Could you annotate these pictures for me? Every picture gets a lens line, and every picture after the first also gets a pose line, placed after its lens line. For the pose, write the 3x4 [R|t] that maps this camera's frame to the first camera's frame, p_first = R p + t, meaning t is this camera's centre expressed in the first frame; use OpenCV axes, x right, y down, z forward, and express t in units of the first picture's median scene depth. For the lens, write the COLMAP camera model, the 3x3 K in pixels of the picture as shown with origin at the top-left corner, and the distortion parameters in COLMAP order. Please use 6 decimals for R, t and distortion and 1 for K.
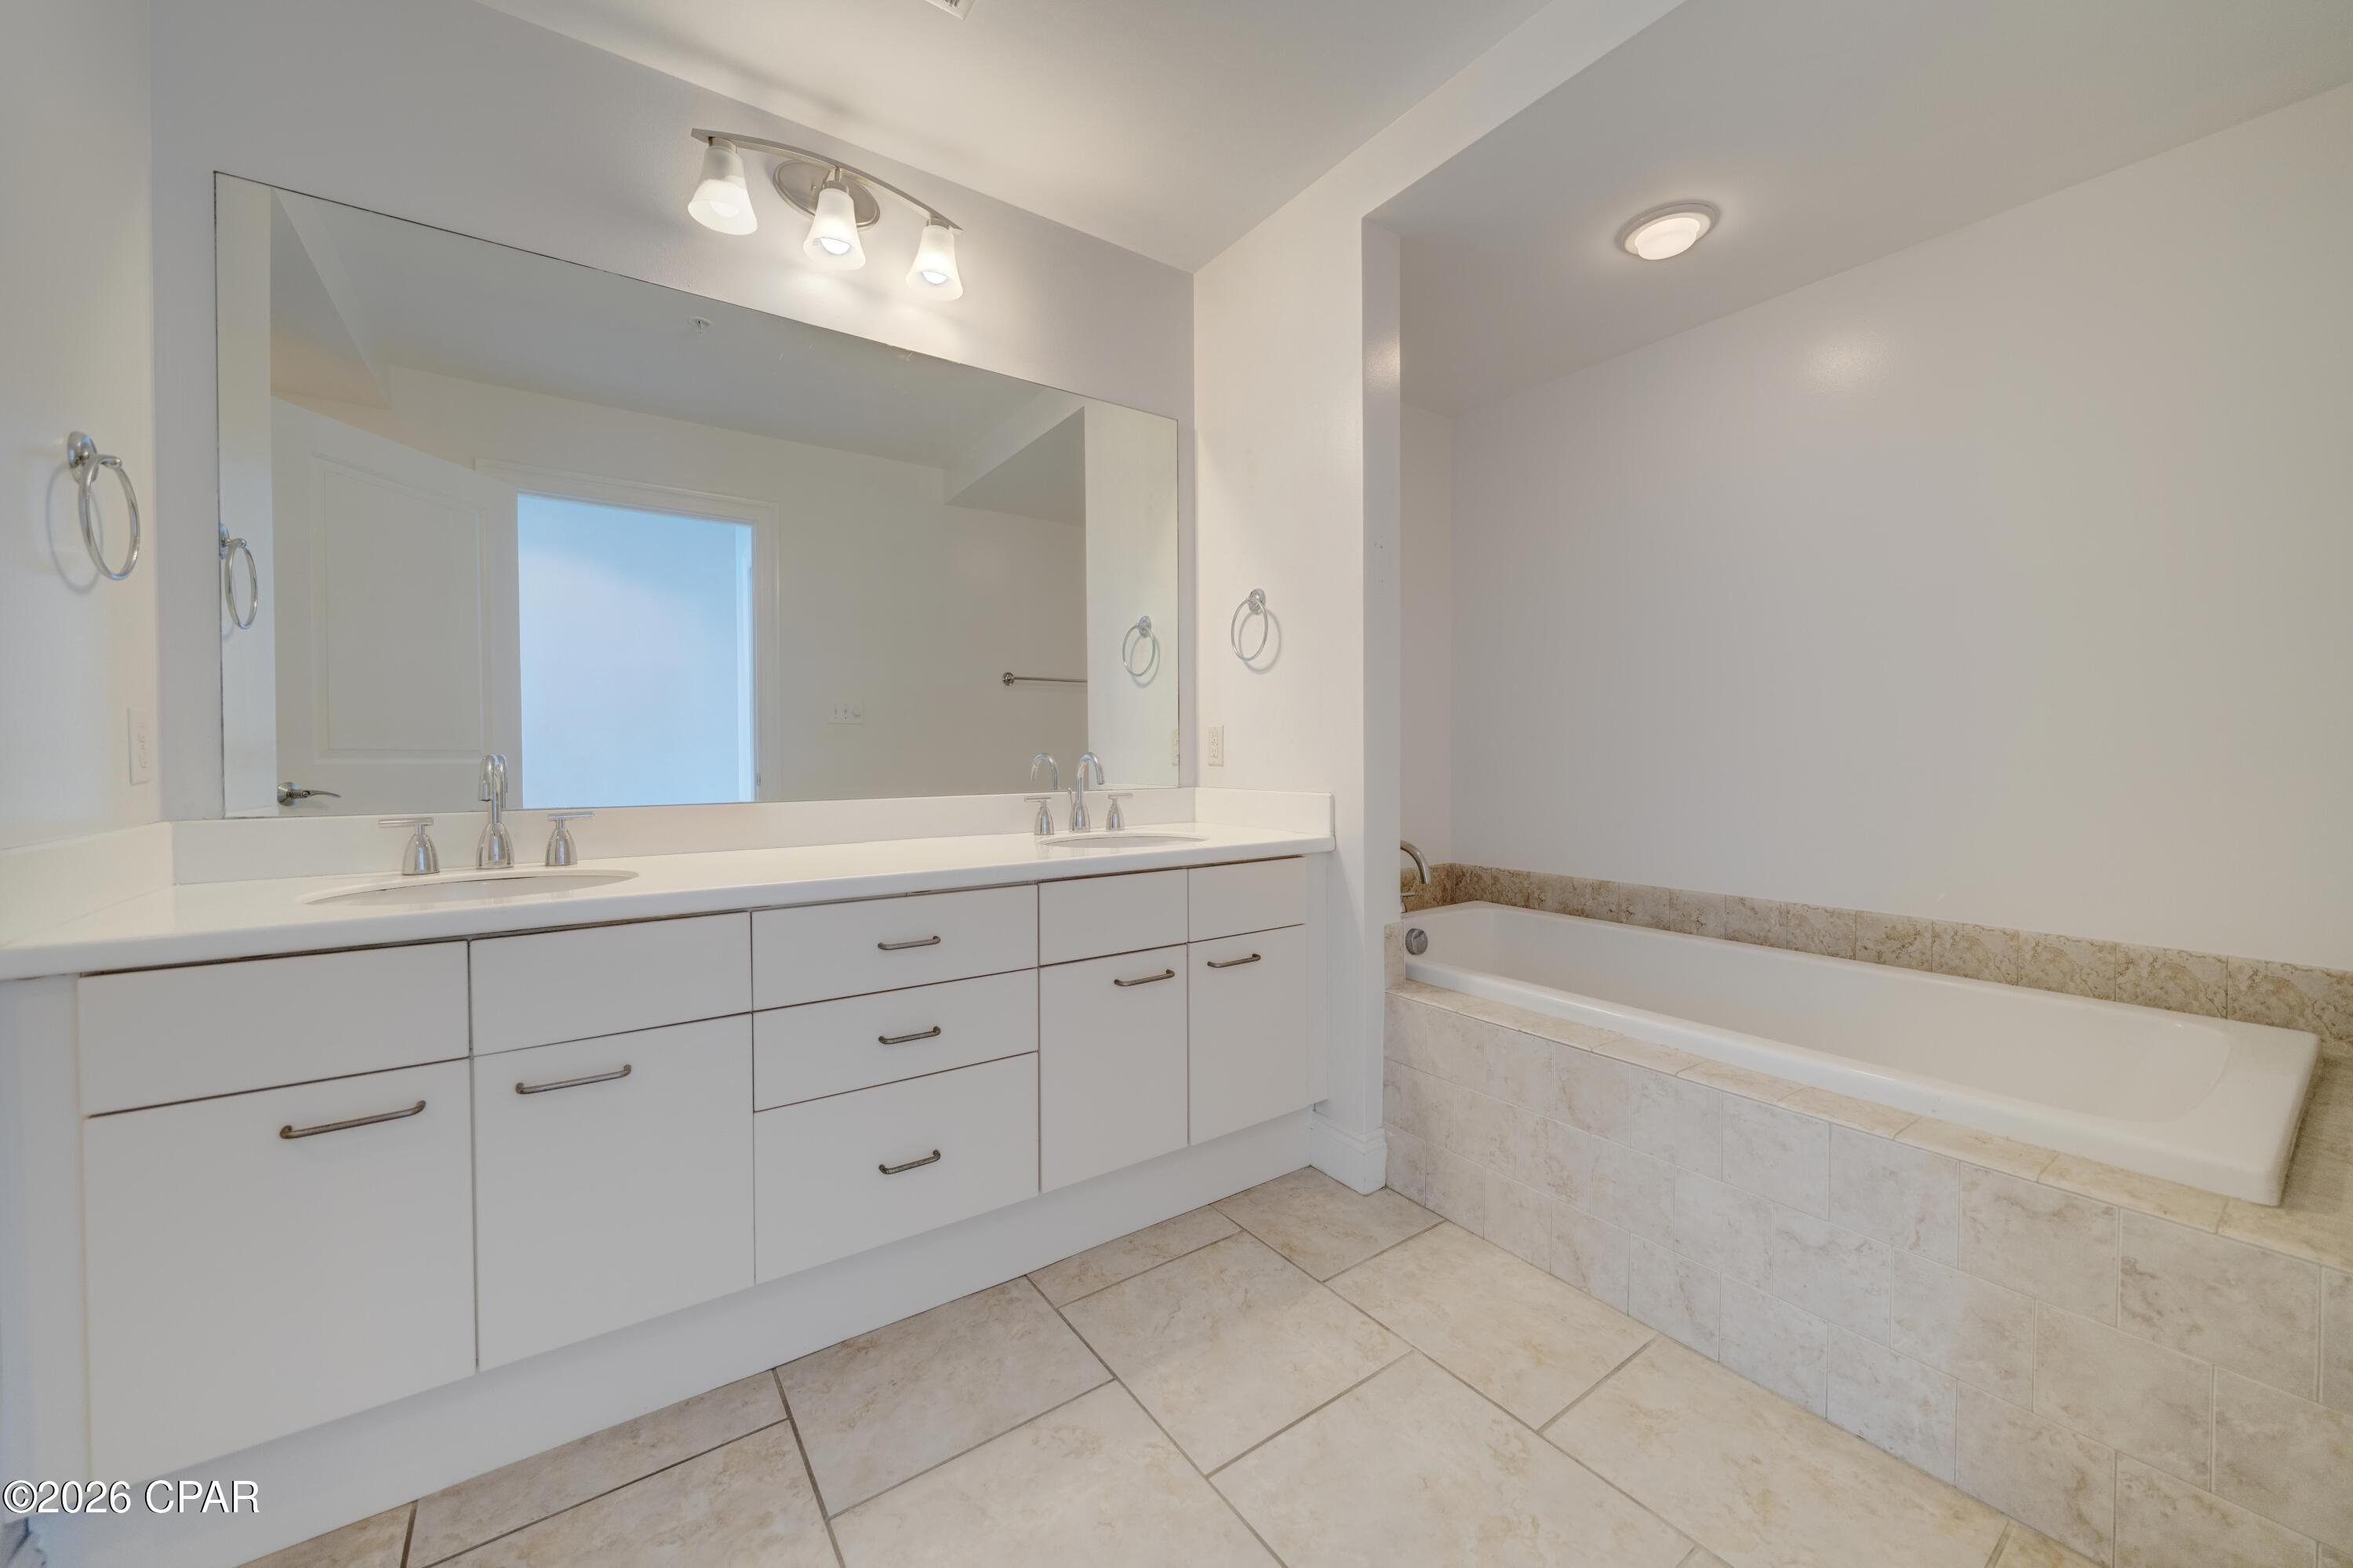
lens RADIAL K [[874.5, 0, 1176.7], [0, 874.5, 758.0], [0, 0, 1]] dist [-0.000545, -0.000367]
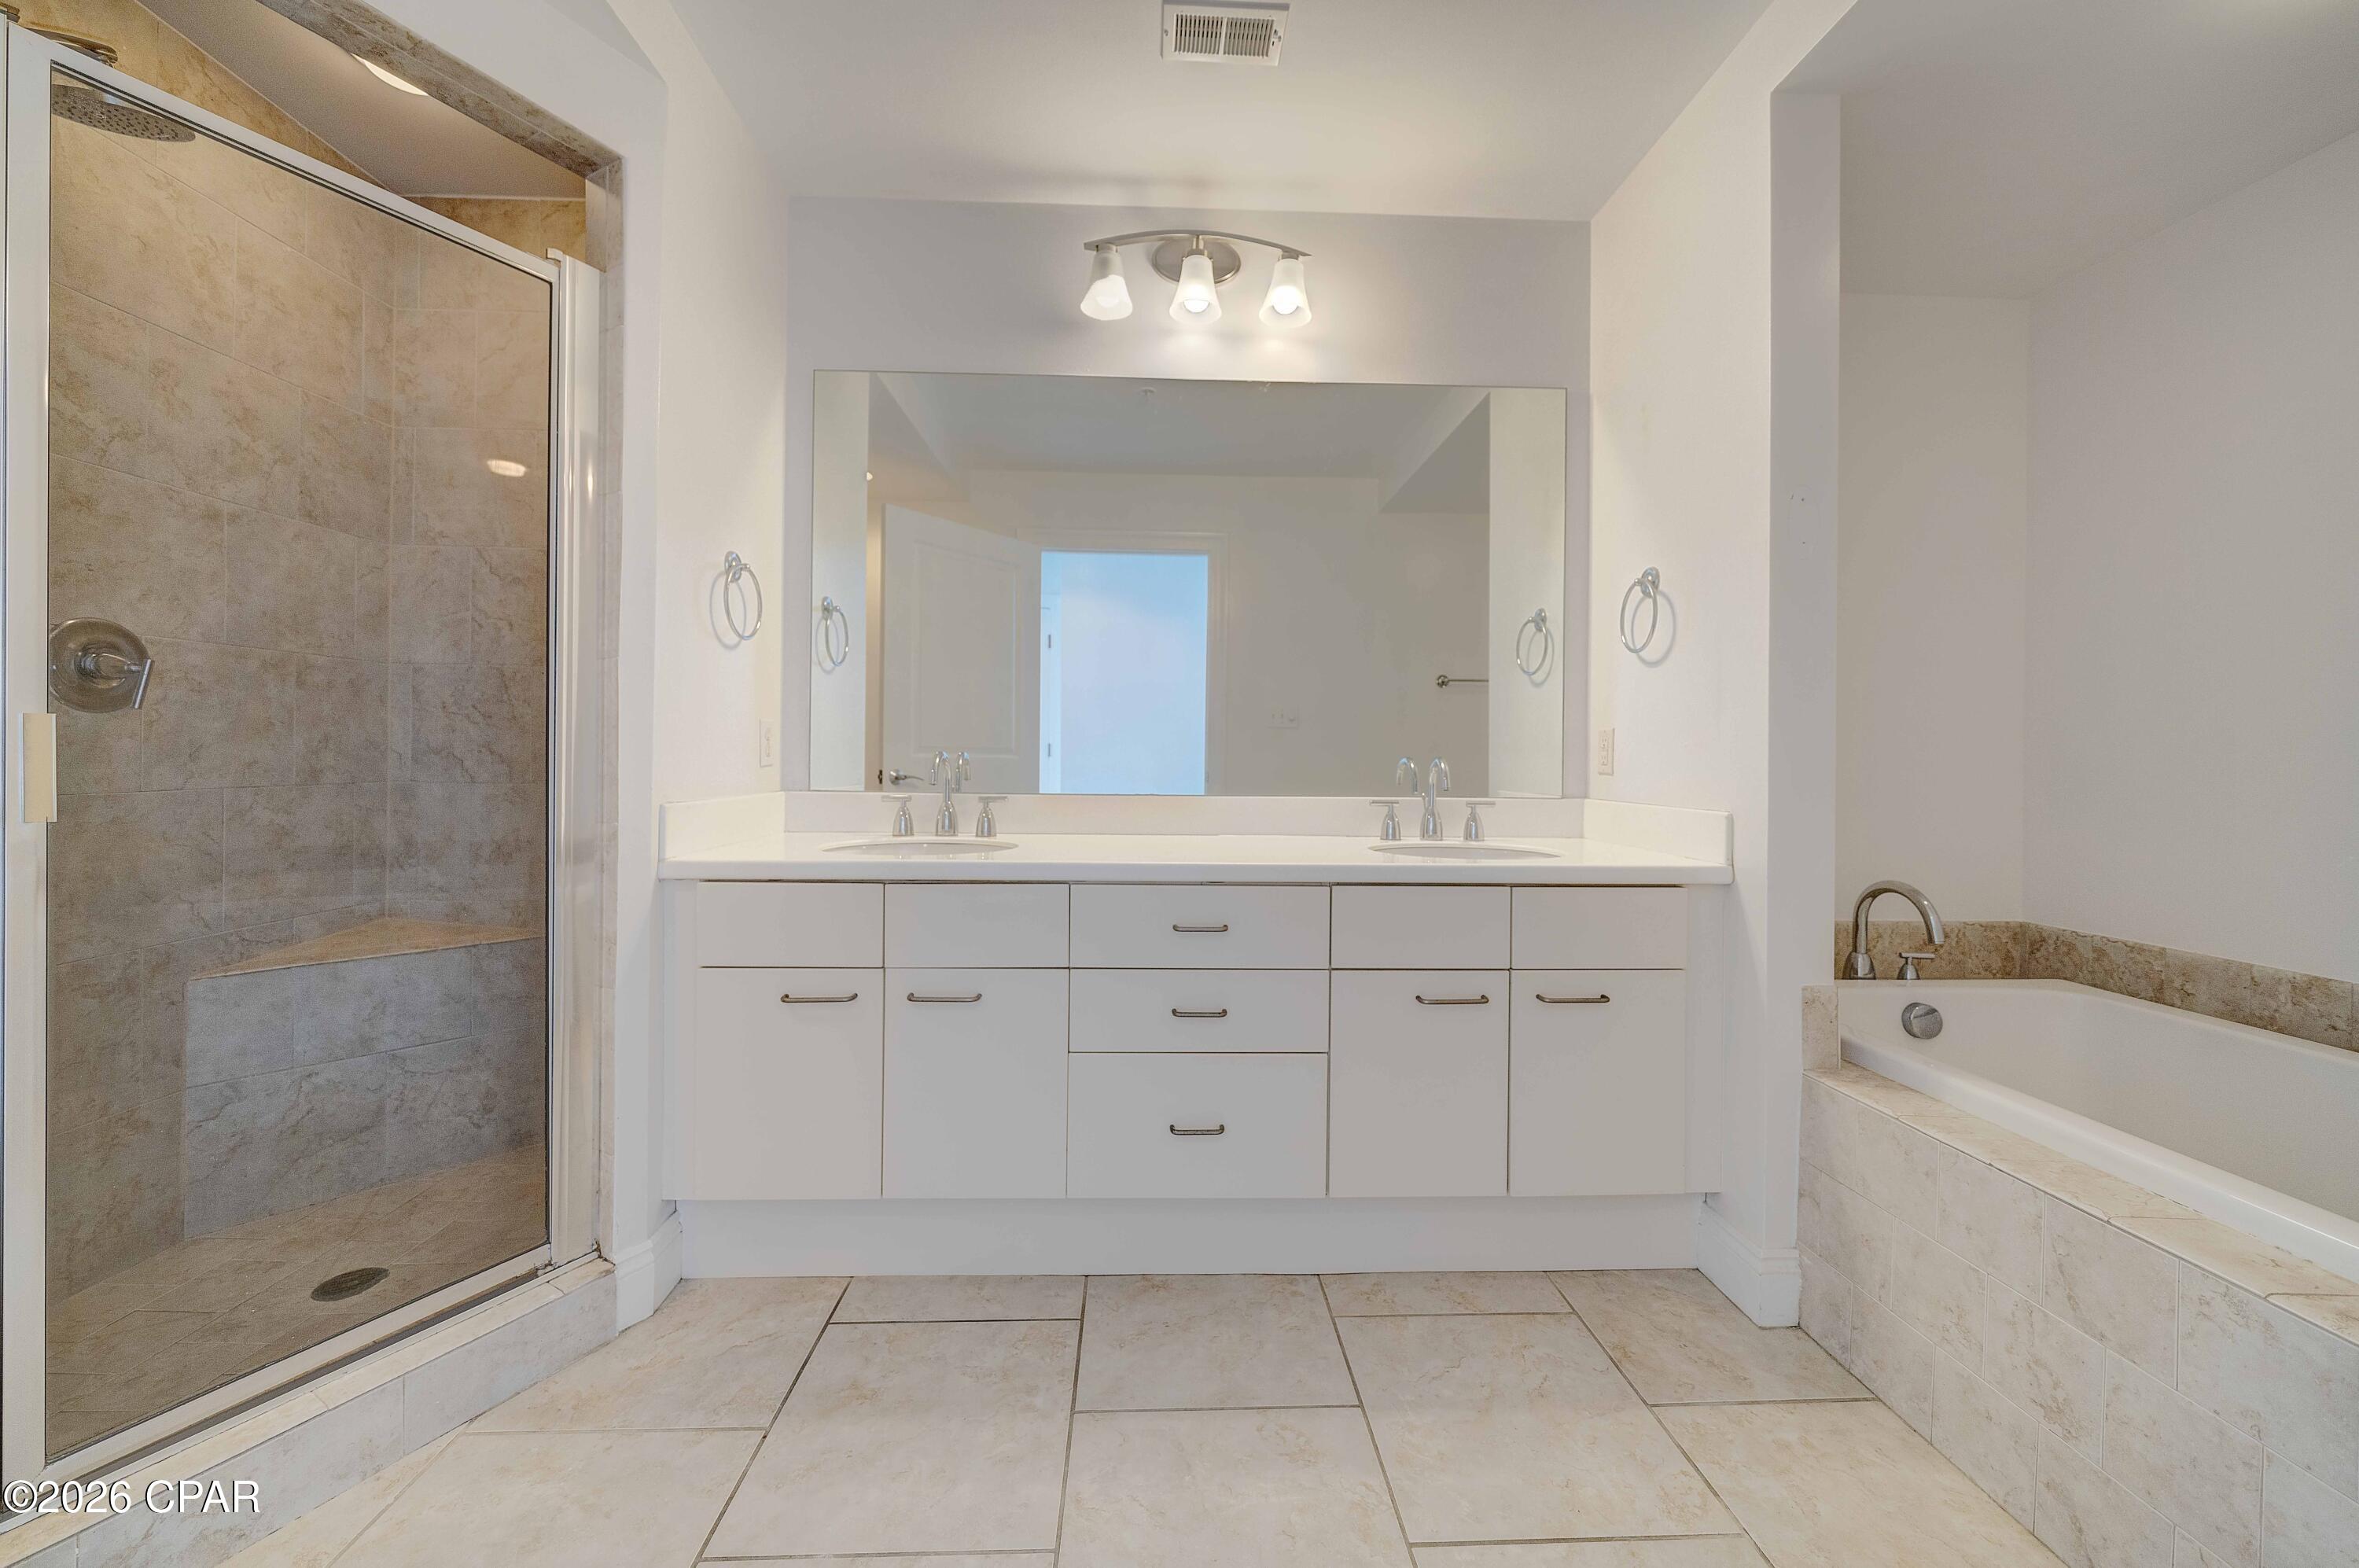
lens RADIAL K [[871.7, 0, 1178.9], [0, 871.7, 747.6], [0, 0, 1]] dist [-0.000281, -0.000311]
pose [[0.838601, 0.009917, -0.544656, 0.208972], [-0.018727, 0.999768, -0.010630, -0.001304], [0.544425, 0.019114, 0.838592, 0.053775]]
